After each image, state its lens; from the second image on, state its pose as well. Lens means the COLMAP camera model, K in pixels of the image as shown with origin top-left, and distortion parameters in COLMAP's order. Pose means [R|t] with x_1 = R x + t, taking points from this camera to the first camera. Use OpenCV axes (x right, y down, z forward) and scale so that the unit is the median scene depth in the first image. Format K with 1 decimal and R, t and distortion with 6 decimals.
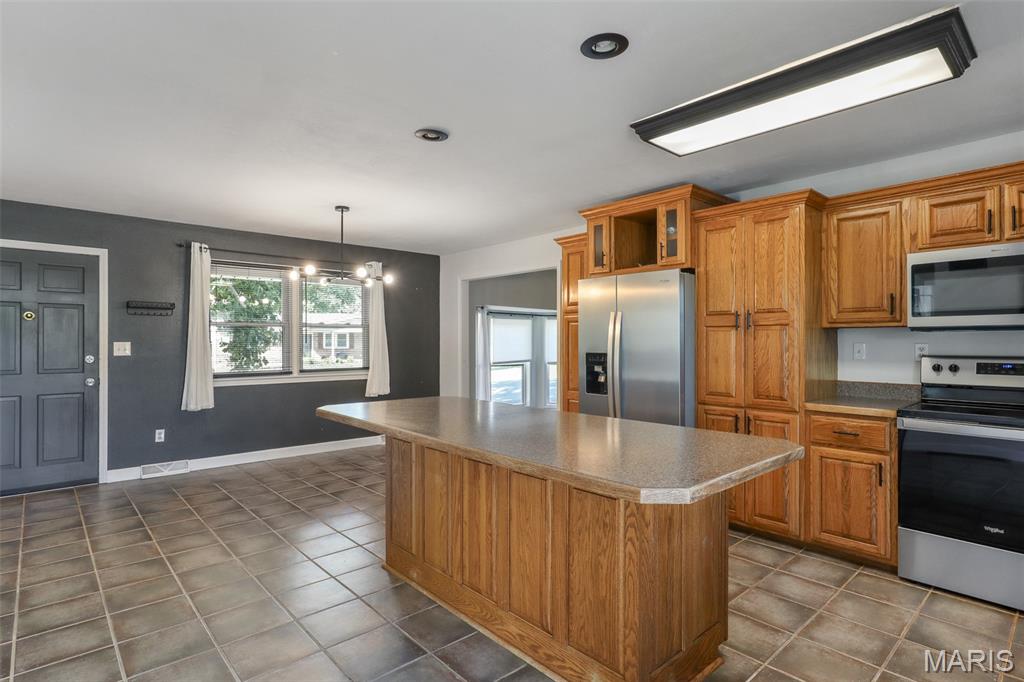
lens RADIAL K [[531.4, 0, 508.2], [0, 531.4, 339.2], [0, 0, 1]] dist [-0.034420, 0.023891]
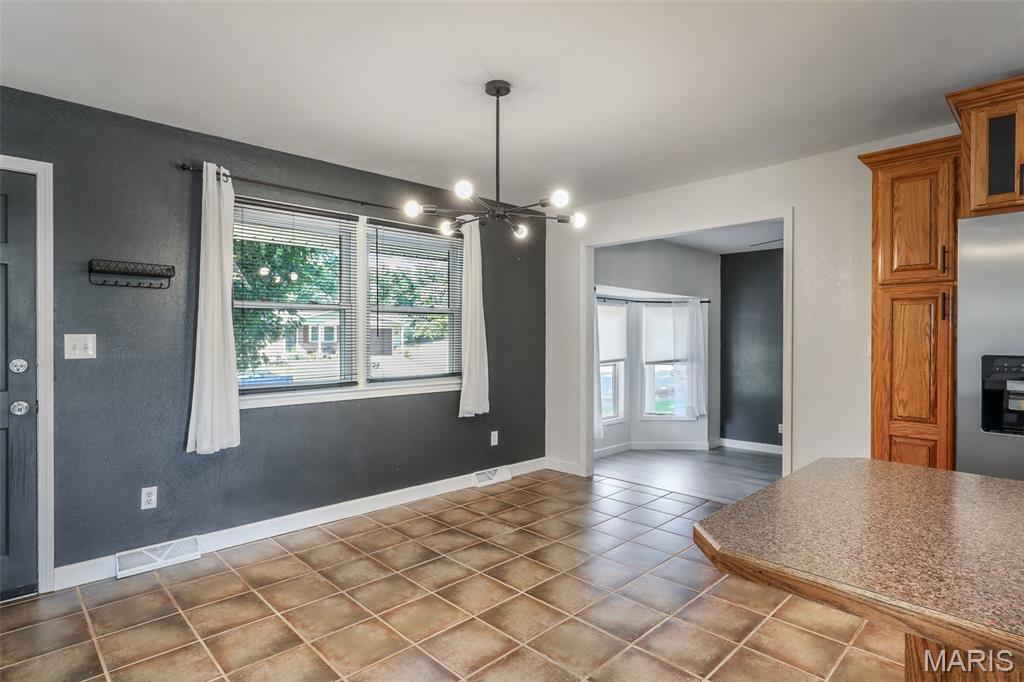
lens RADIAL K [[538.0, 0, 502.1], [0, 538.0, 337.5], [0, 0, 1]] dist [-0.003426, 0.000167]
pose [[0.999457, 0.001857, 0.032901, -0.402141], [-0.002131, 0.999963, 0.008291, 0.004301], [-0.032885, -0.008357, 0.999424, 0.545945]]
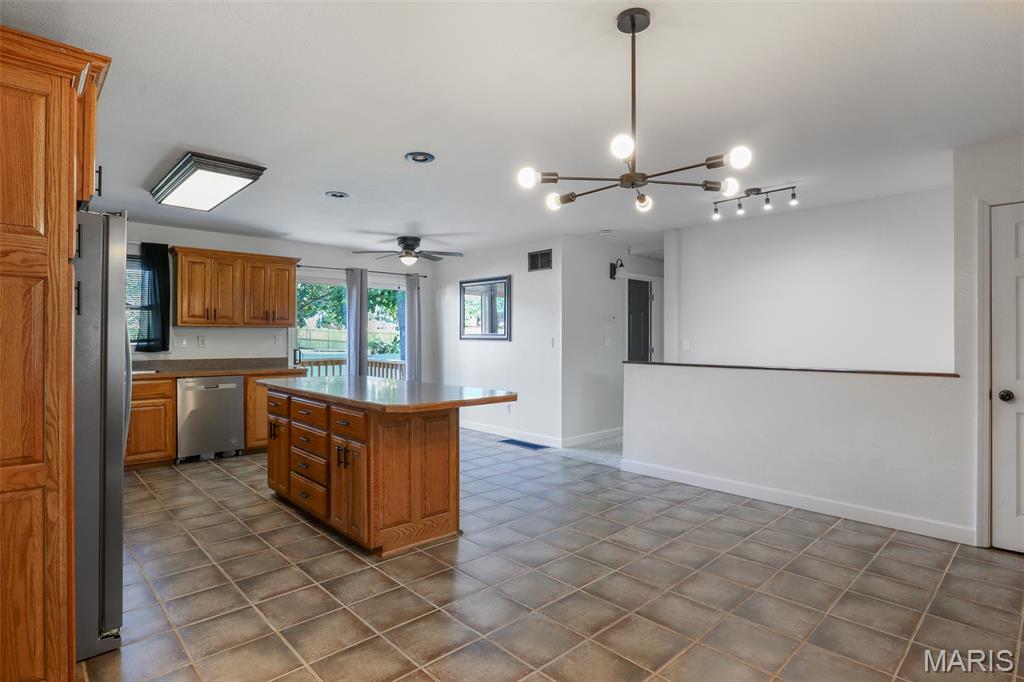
lens RADIAL K [[531.4, 0, 508.2], [0, 531.4, 339.2], [0, 0, 1]] dist [-0.034420, 0.023891]
pose [[-0.999702, -0.001493, -0.024372, -0.251281], [-0.001482, 0.999999, -0.000438, 0.010136], [0.024373, -0.000402, -0.999703, 1.739316]]
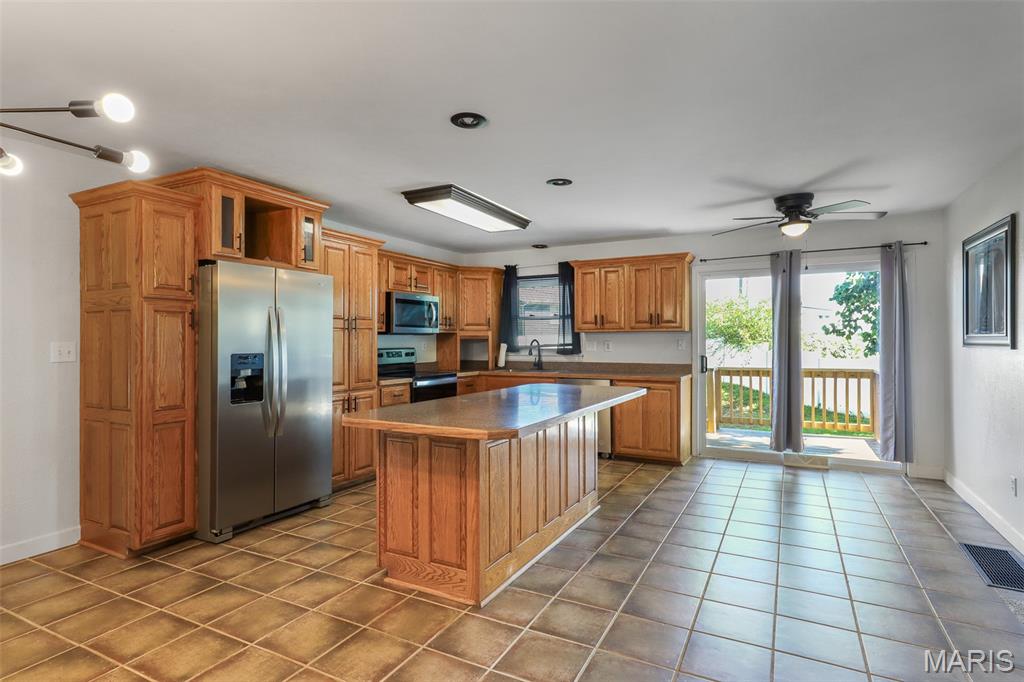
lens RADIAL K [[525.3, 0, 512.0], [0, 525.3, 341.0], [0, 0, 1]] dist [0.013032, 0.001918]
pose [[-0.348516, 0.000556, 0.937303, -0.847853], [-0.003052, 0.999994, -0.001727, 0.005806], [-0.937298, -0.003462, -0.348512, 1.004995]]
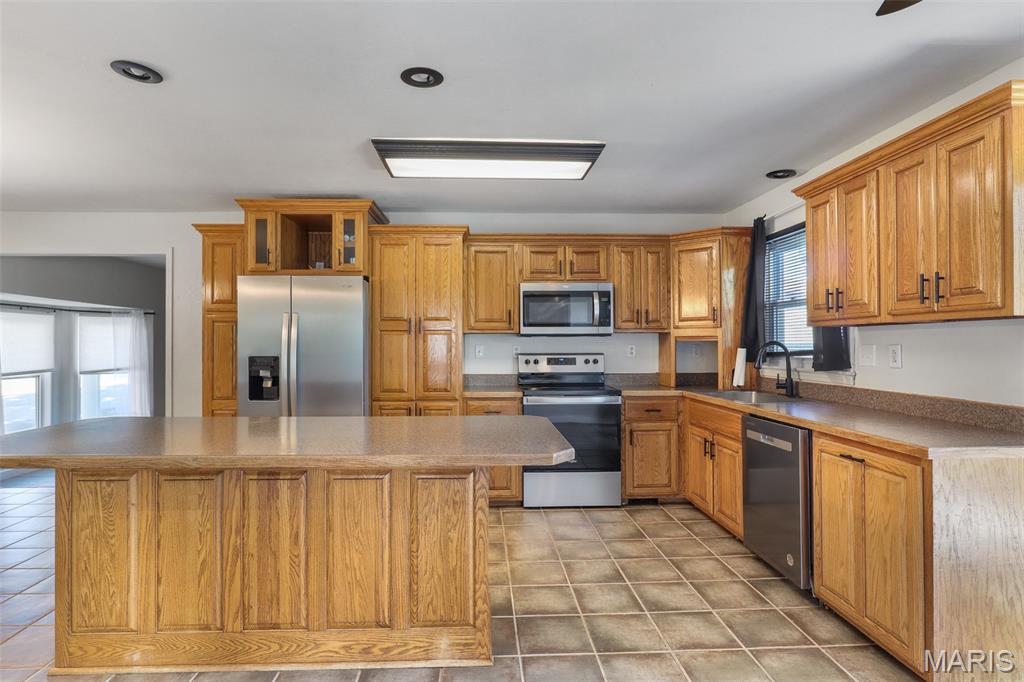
lens RADIAL K [[531.4, 0, 508.2], [0, 531.4, 339.2], [0, 0, 1]] dist [-0.034420, 0.023891]
pose [[0.627786, 0.006641, 0.778358, -0.320337], [-0.002013, 0.999974, -0.006908, 0.001364], [-0.778383, 0.002770, 0.627783, 0.092805]]
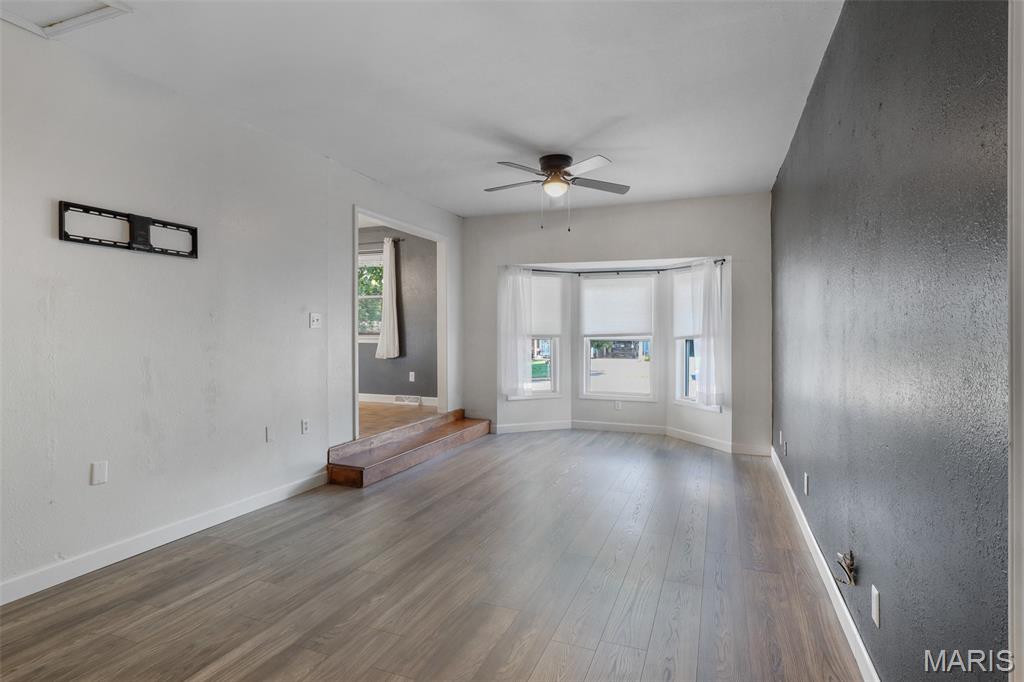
lens RADIAL K [[531.4, 0, 508.2], [0, 531.4, 339.2], [0, 0, 1]] dist [-0.034420, 0.023891]
pose [[0.442769, 0.014099, -0.896525, 1.498605], [0.005210, 0.999819, 0.018296, 0.082294], [0.896620, -0.012772, 0.442616, 1.272797]]
